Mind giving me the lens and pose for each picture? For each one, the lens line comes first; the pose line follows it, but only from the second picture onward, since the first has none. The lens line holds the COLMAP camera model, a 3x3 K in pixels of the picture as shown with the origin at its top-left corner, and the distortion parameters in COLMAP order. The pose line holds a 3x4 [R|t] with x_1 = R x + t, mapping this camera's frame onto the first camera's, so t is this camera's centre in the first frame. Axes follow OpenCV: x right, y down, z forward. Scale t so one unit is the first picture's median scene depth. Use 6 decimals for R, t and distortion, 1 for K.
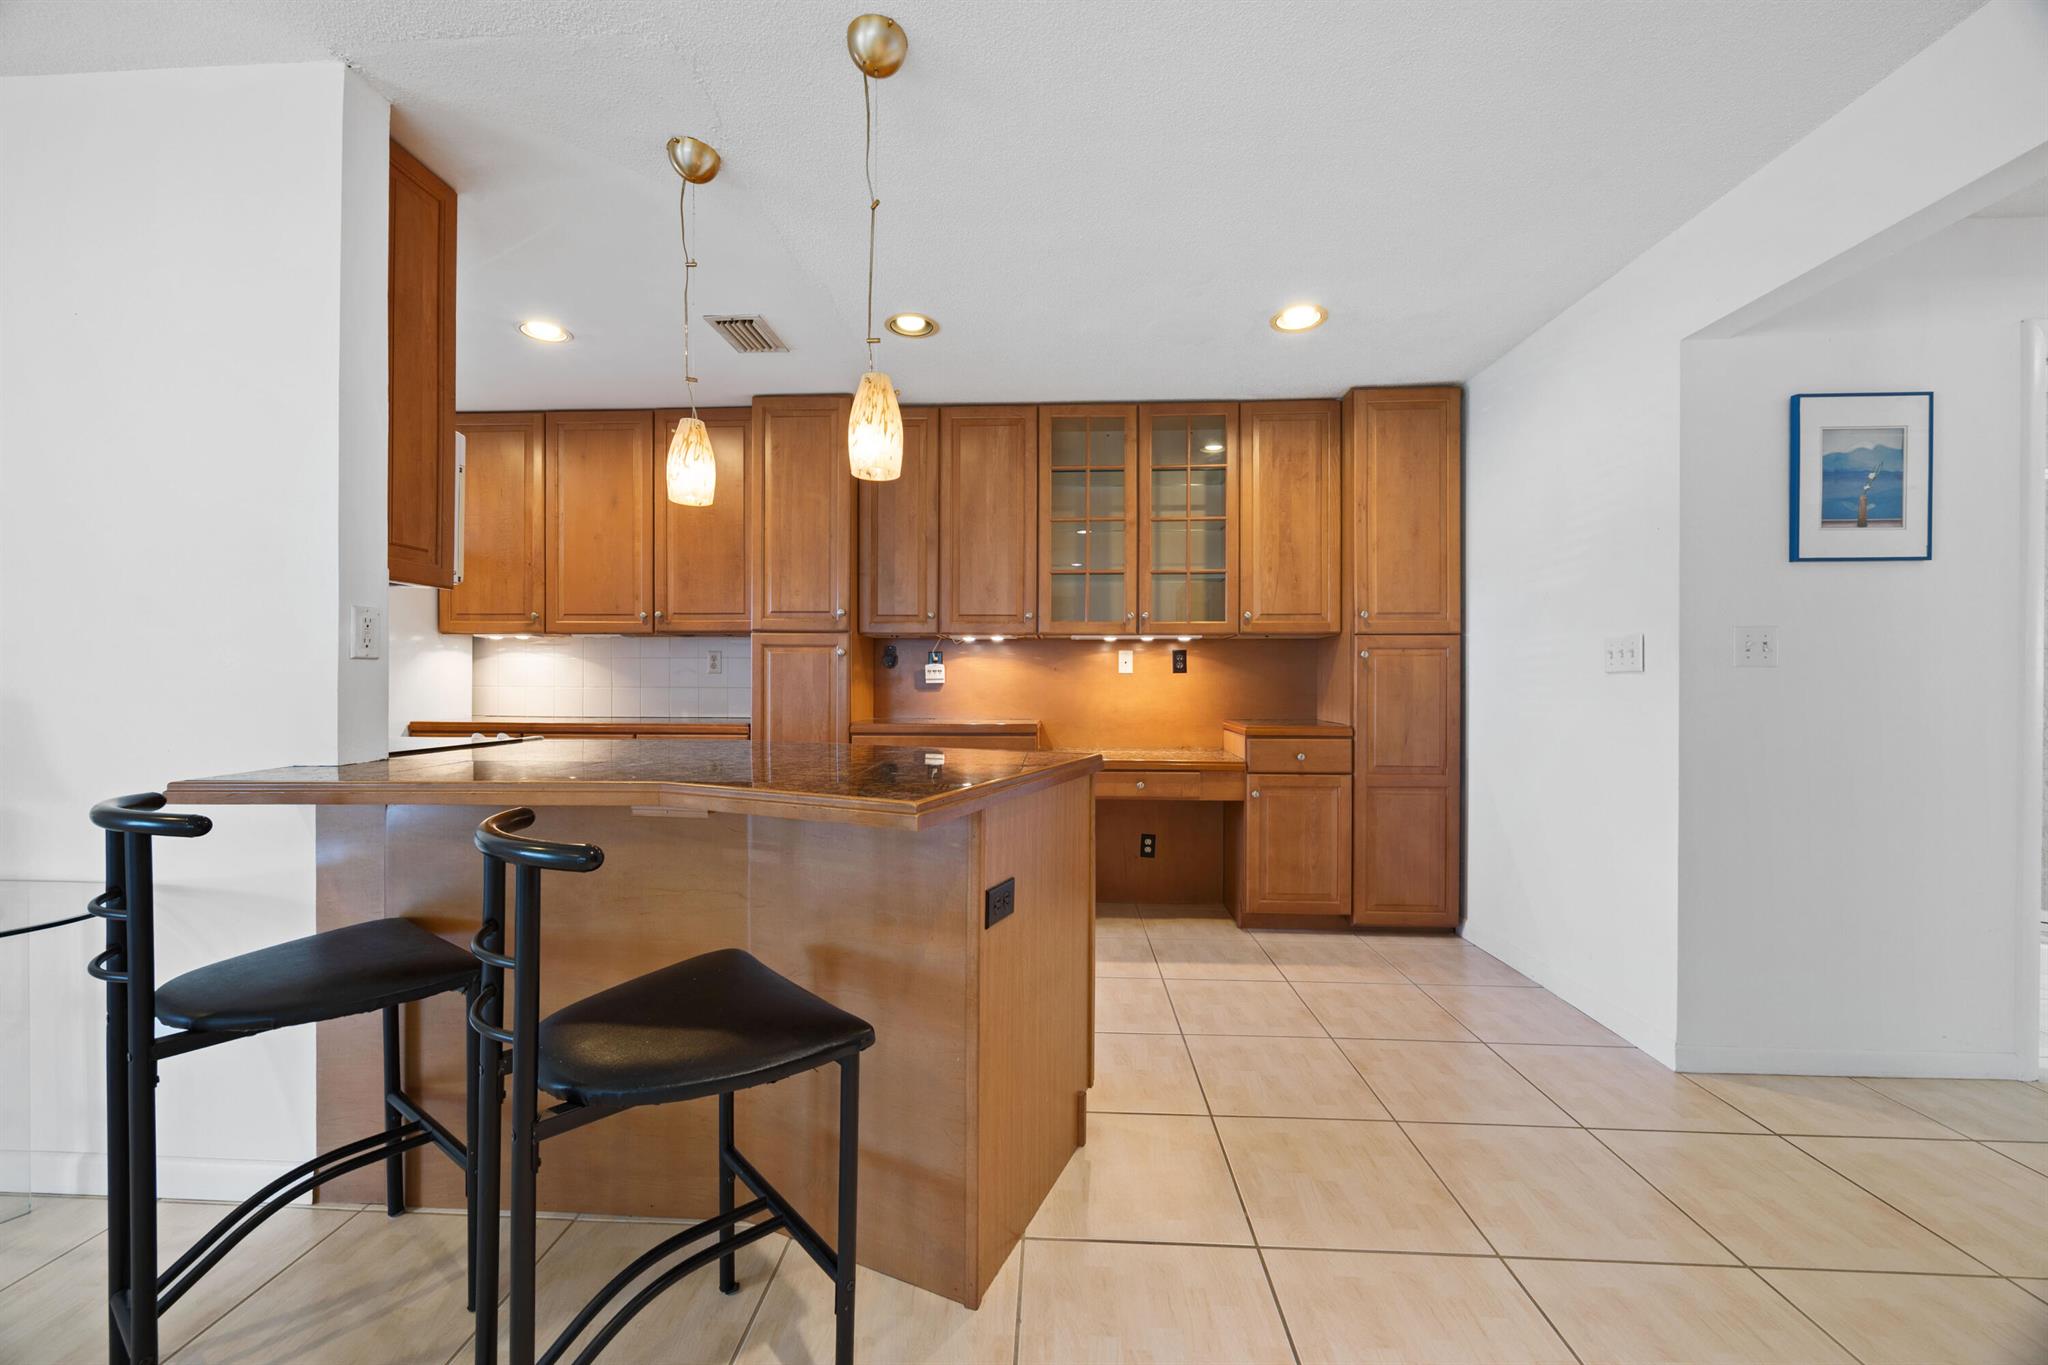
lens RADIAL K [[775.7, 0, 1024.0], [0, 775.7, 682.5], [0, 0, 1]] dist [-0.002070, 0.000118]
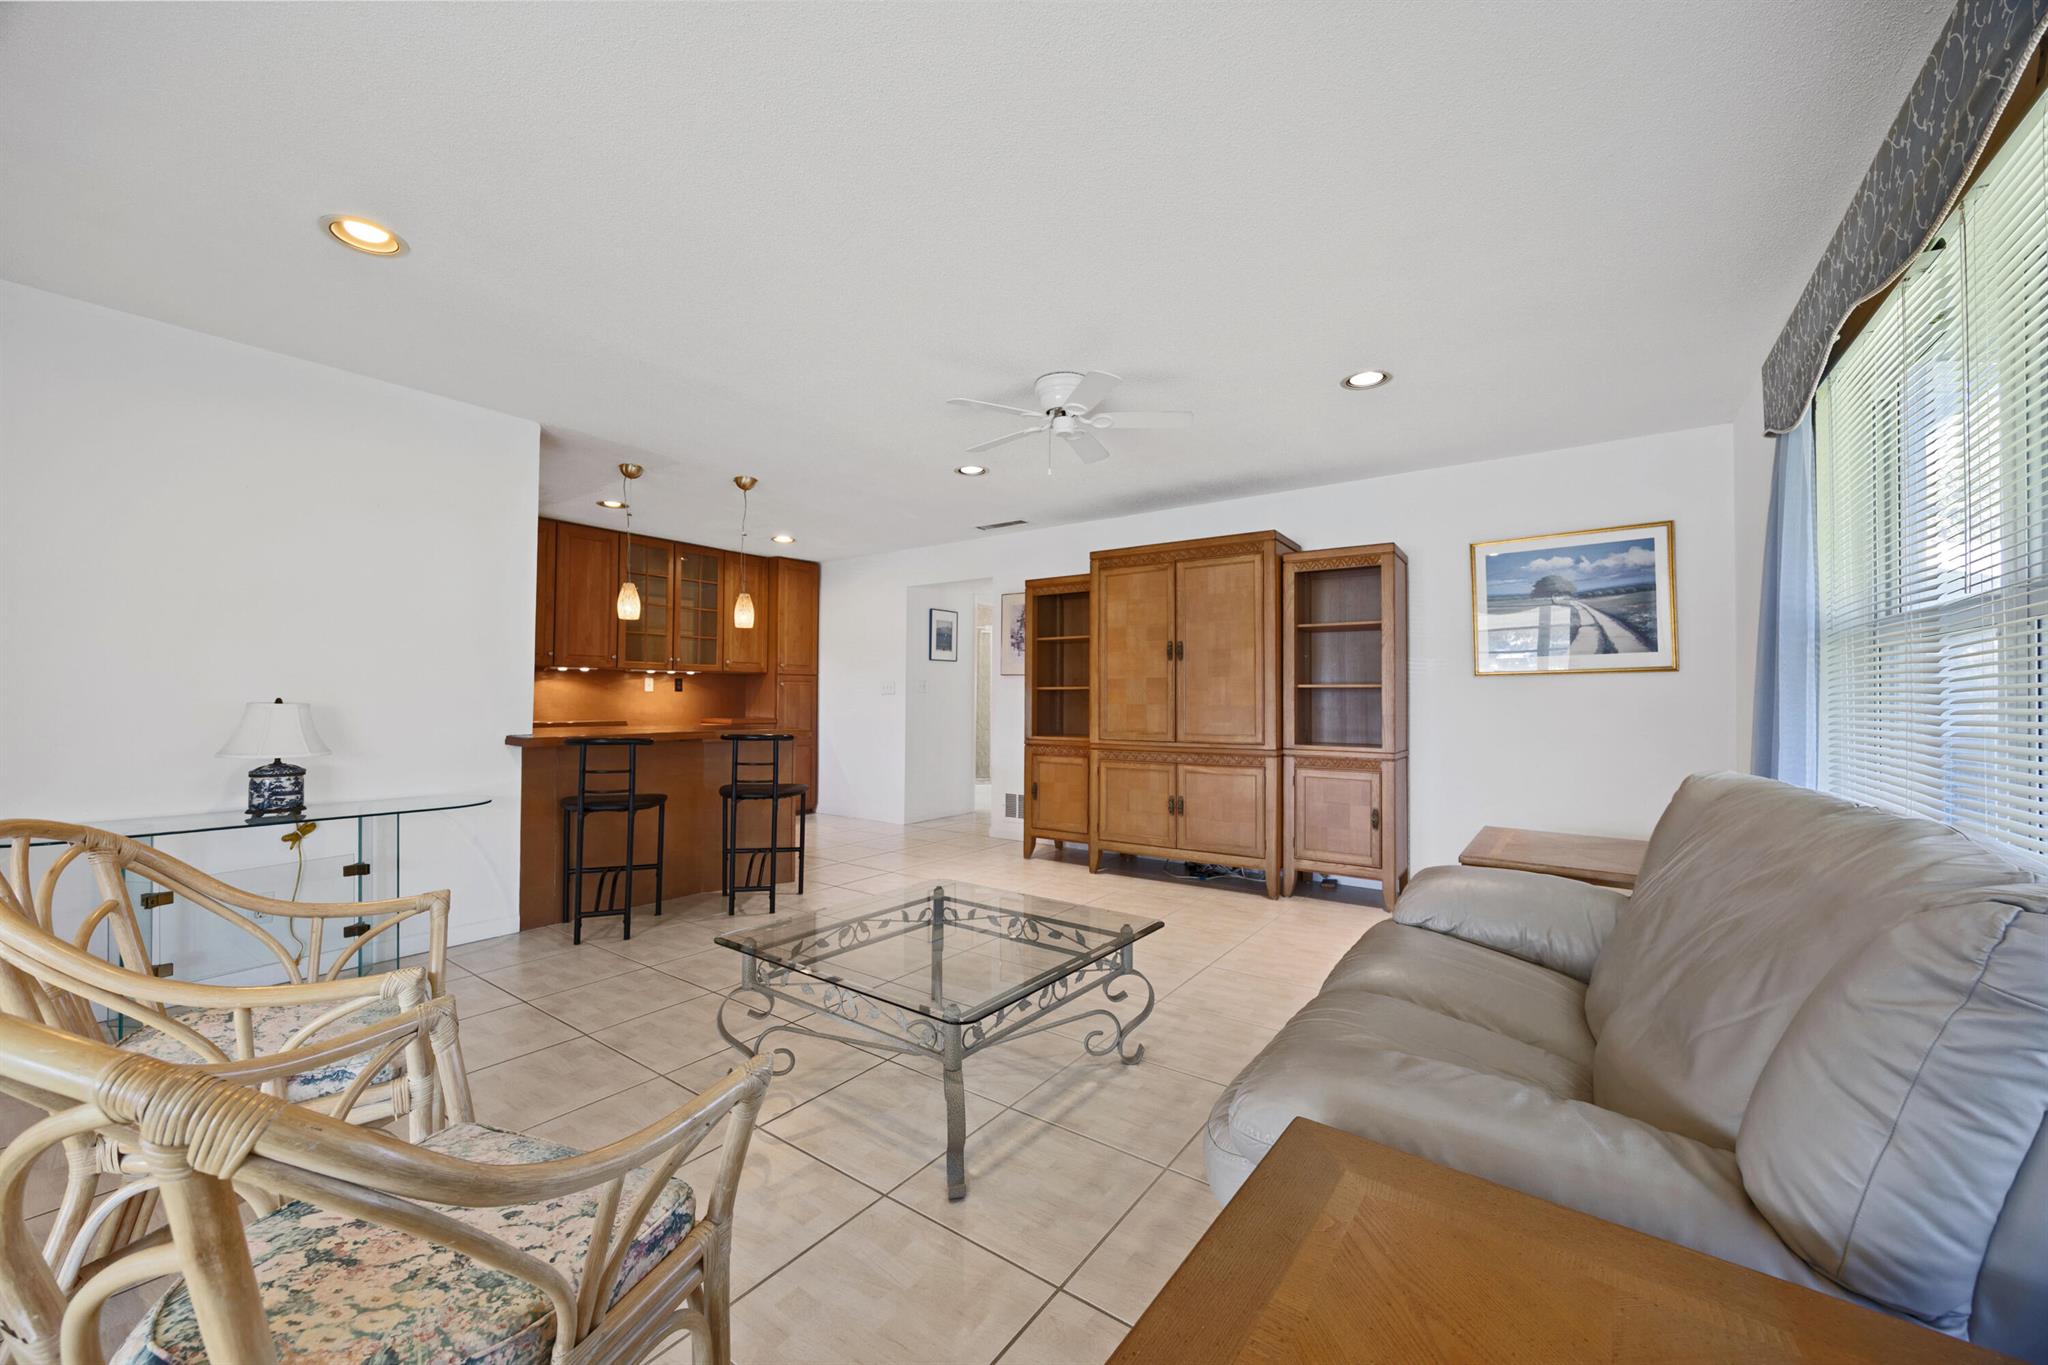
lens RADIAL K [[775.7, 0, 1024.0], [0, 775.7, 682.5], [0, 0, 1]] dist [-0.002070, 0.000118]
pose [[0.533060, 0.019249, 0.845859, -0.987582], [-0.003341, 0.999781, -0.020646, 0.000535], [-0.846071, 0.008180, 0.533008, -0.677158]]
